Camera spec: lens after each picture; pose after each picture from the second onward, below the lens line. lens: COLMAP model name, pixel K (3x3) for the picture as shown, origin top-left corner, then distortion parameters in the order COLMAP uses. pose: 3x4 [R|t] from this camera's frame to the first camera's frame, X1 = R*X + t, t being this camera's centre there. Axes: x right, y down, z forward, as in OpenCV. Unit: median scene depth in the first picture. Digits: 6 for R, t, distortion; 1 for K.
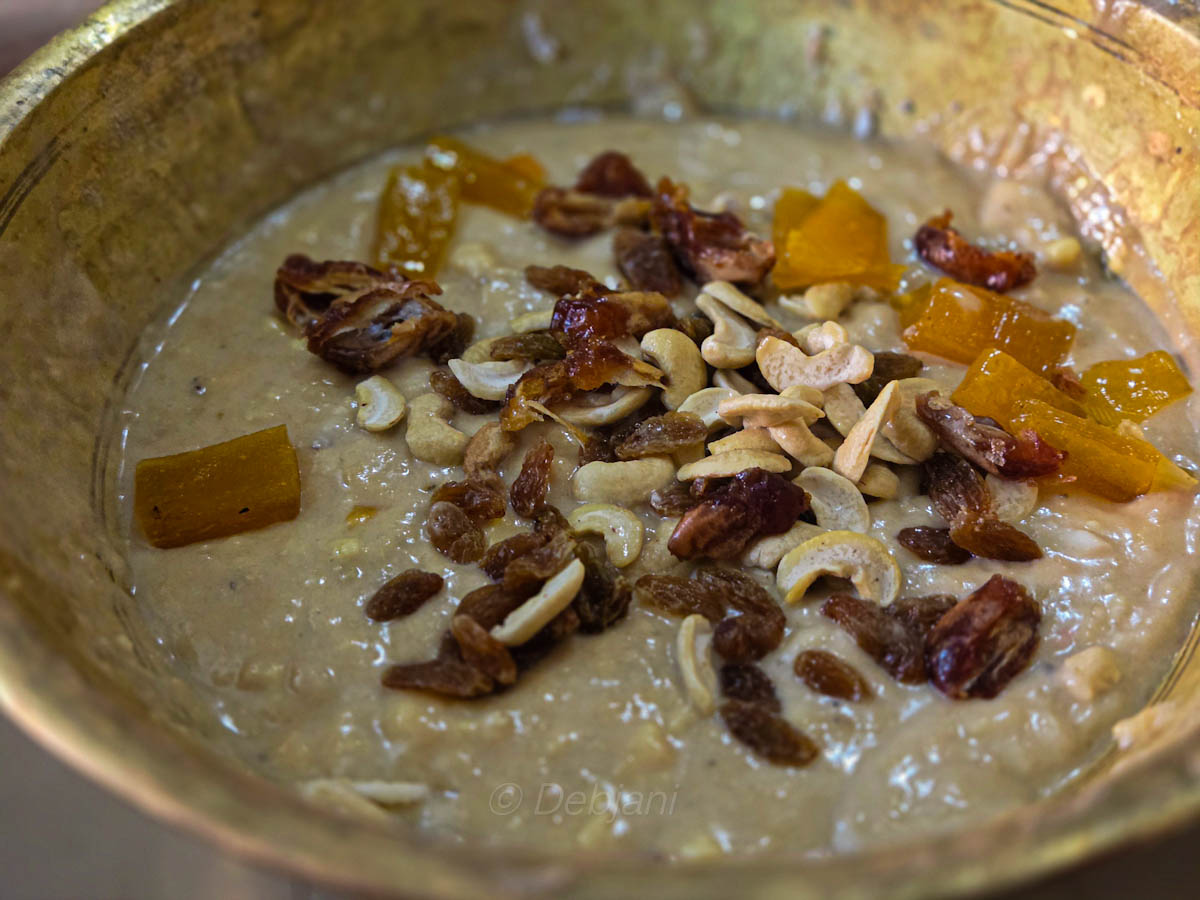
lens RADIAL K [[1706.3, 0, 597.9], [0, 1706.3, 456.8], [0, 0, 1]] dist [0.023917, 0.000000]
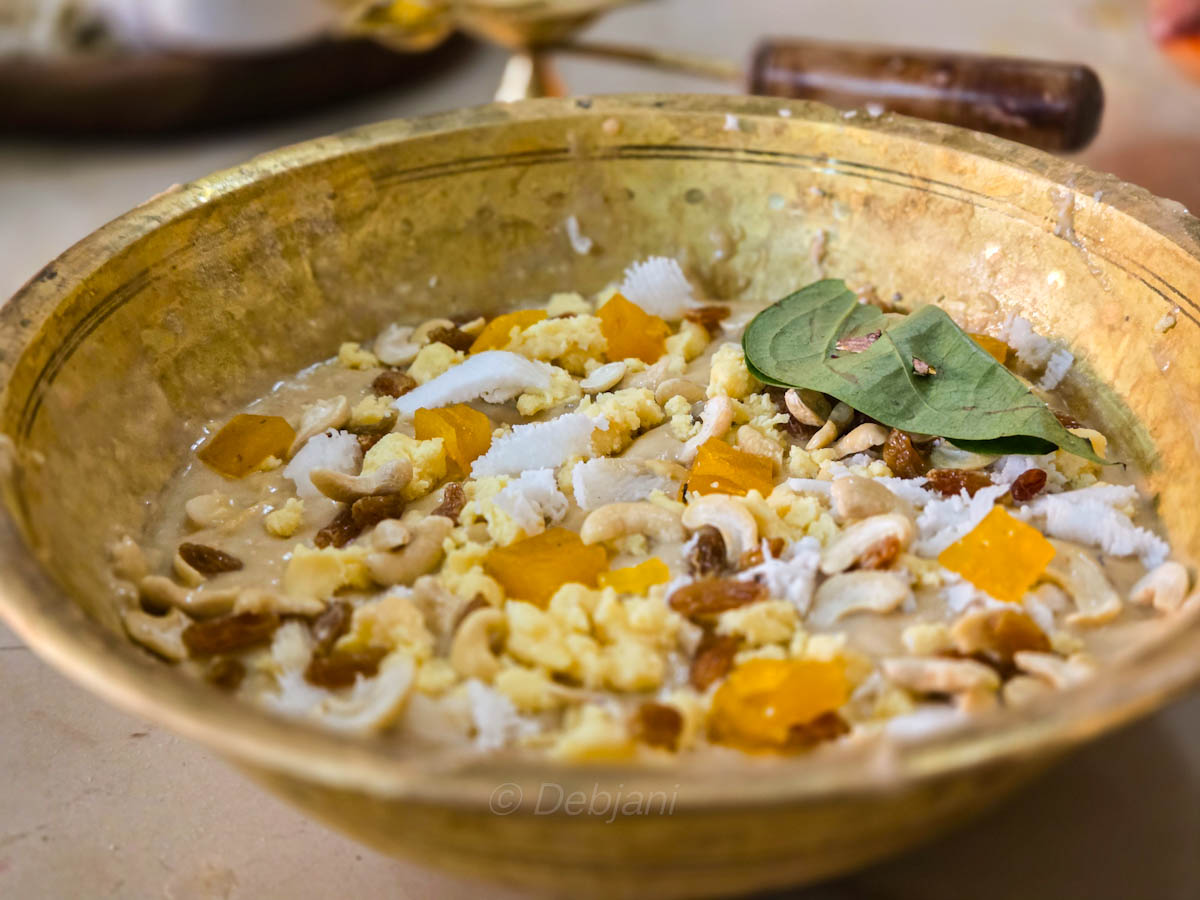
lens RADIAL K [[1706.3, 0, 603.7], [0, 1706.3, 445.7], [0, 0, 1]] dist [0.023917, 0.000000]
pose [[0.995443, 0.035532, -0.088496, 0.100401], [-0.056598, 0.967010, -0.248373, 0.196468], [0.076752, 0.252250, 0.964614, -0.080684]]
